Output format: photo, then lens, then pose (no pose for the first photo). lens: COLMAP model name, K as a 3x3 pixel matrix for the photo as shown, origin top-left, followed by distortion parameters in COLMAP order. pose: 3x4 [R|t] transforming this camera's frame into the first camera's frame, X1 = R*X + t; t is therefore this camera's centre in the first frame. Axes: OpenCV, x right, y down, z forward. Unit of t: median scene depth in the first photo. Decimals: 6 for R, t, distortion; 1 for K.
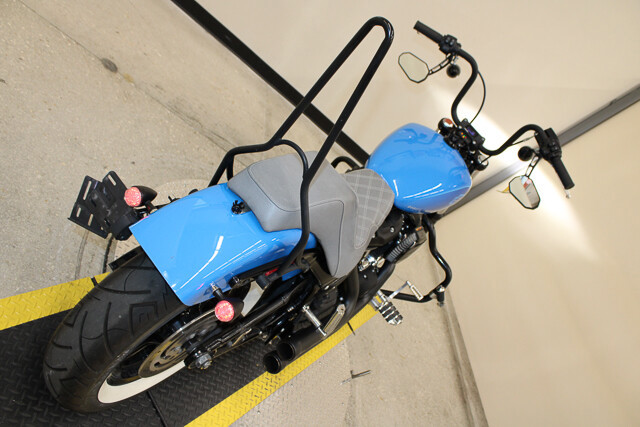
lens RADIAL K [[535.7, 0, 320.0], [0, 535.7, 213.5], [0, 0, 1]] dist [-0.190265, 0.169478]
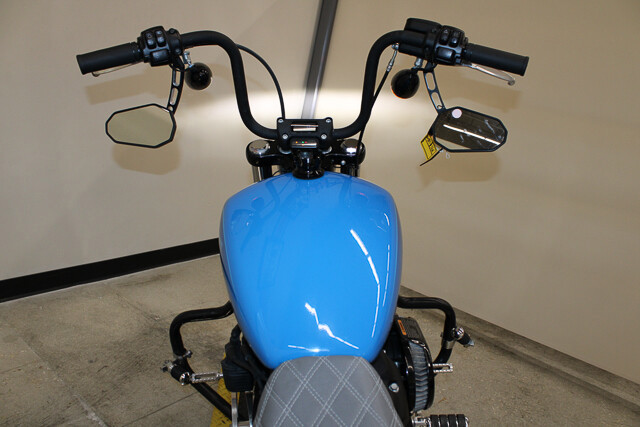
lens RADIAL K [[535.7, 0, 320.0], [0, 535.7, 213.5], [0, 0, 1]] dist [-0.190265, 0.169478]
pose [[0.588283, -0.757529, 0.282971, 0.072353], [0.757266, 0.638823, 0.135846, -0.164330], [-0.283675, 0.134369, 0.949459, 0.484928]]
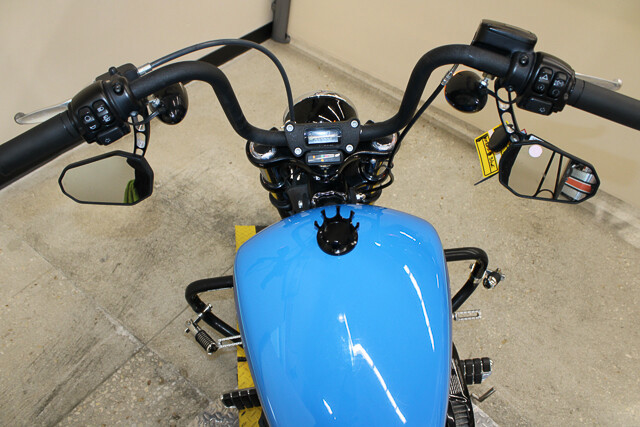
lens RADIAL K [[535.7, 0, 320.0], [0, 535.7, 213.5], [0, 0, 1]] dist [-0.190265, 0.169478]
pose [[0.536071, -0.828254, -0.163164, 0.310152], [0.787759, 0.421344, 0.449338, -0.323638], [-0.303418, -0.369411, 0.878335, 0.624710]]
